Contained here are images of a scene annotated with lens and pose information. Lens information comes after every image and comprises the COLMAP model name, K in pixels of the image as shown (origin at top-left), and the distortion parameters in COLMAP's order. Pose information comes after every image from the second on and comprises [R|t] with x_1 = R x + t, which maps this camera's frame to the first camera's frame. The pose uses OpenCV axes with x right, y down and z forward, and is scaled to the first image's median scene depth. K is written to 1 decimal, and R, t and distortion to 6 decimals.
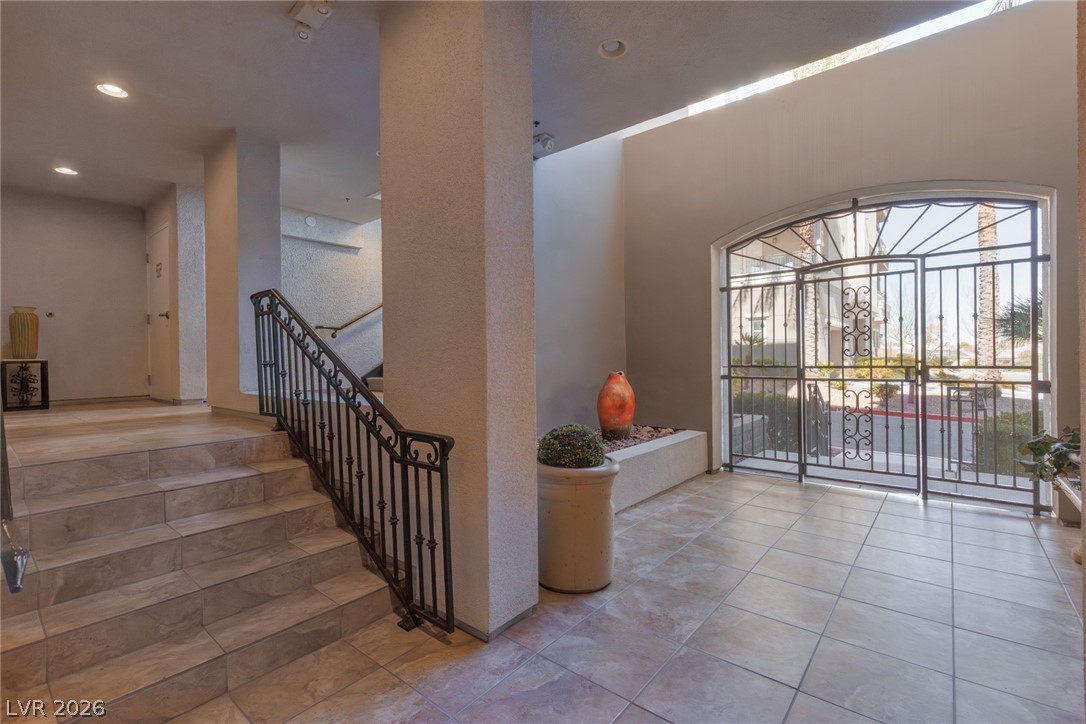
lens RADIAL K [[484.2, 0, 543.0], [0, 484.2, 362.0], [0, 0, 1]] dist [0.000942, 0.000009]
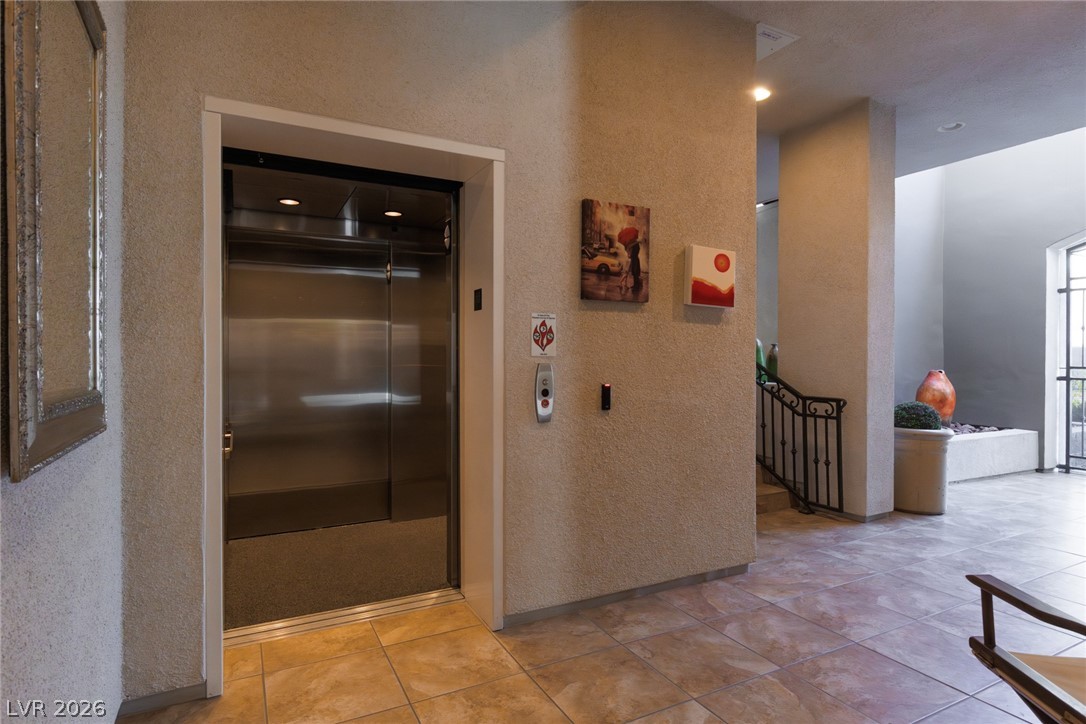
lens RADIAL K [[582.4, 0, 543.0], [0, 582.4, 362.0], [0, 0, 1]] dist [-0.002707, -0.001089]
pose [[0.921898, 0.018085, -0.387011, -0.302118], [-0.018658, 0.999823, 0.002277, 0.029589], [0.386983, 0.005121, 0.922072, -1.057123]]
